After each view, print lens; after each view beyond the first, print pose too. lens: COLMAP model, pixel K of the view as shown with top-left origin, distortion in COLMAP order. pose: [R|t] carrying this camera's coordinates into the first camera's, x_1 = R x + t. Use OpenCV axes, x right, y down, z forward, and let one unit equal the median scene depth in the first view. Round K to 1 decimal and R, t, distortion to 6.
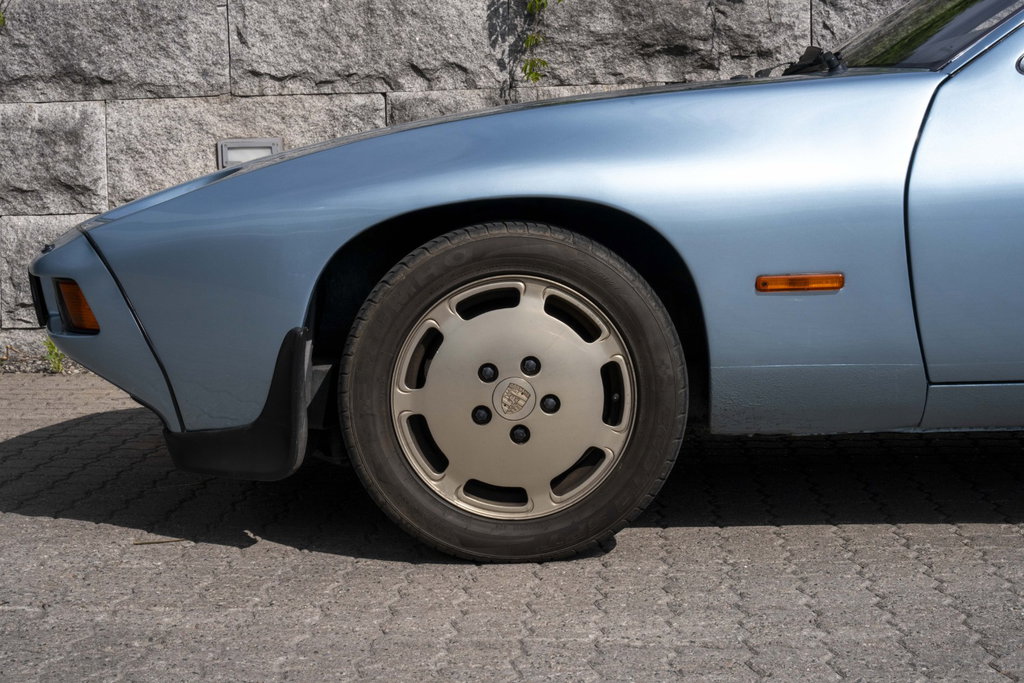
lens RADIAL K [[1776.8, 0, 521.3], [0, 1776.8, 357.1], [0, 0, 1]] dist [0.240562, 0.000000]
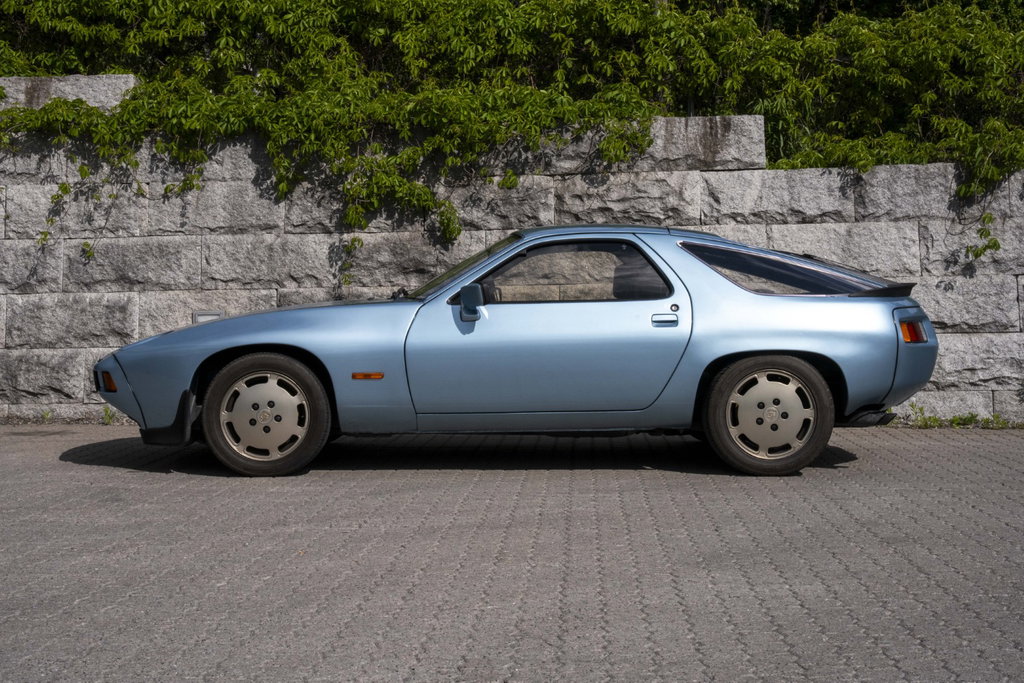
lens RADIAL K [[1427.5, 0, 499.4], [0, 1427.5, 319.4], [0, 0, 1]] dist [0.065258, 0.000000]
pose [[0.999871, 0.015951, -0.001771, 0.180970], [-0.016048, 0.994762, -0.100950, 0.046139], [0.000151, 0.100965, 0.994890, -0.610654]]
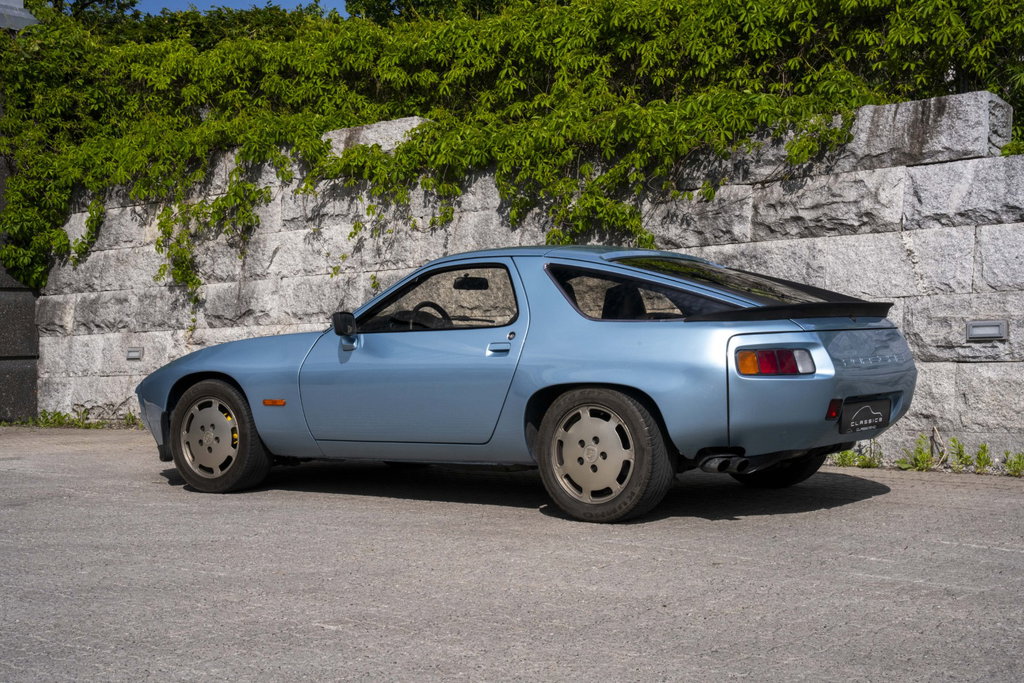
lens RADIAL K [[1465.2, 0, 523.9], [0, 1465.2, 376.1], [0, 0, 1]] dist [0.122753, 0.000000]
pose [[0.808355, 0.024701, -0.588177, 0.951020], [-0.063929, 0.996894, -0.045994, 0.000091], [0.585214, 0.074781, 0.807424, -0.356987]]
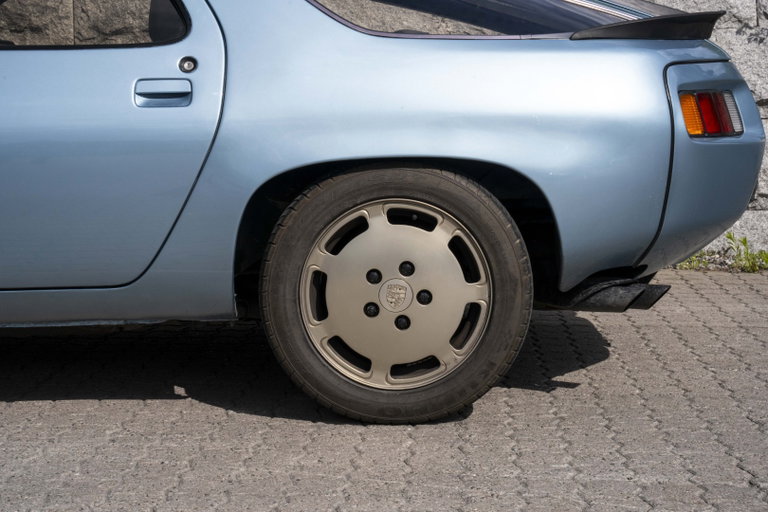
lens RADIAL K [[1332.6, 0, 386.5], [0, 1332.6, 255.6], [0, 0, 1]] dist [0.240562, 0.000000]
pose [[0.999940, 0.010441, 0.003454, 0.385201], [-0.010463, 0.999925, 0.006363, -0.013159], [-0.003387, -0.006398, 0.999974, 0.016273]]
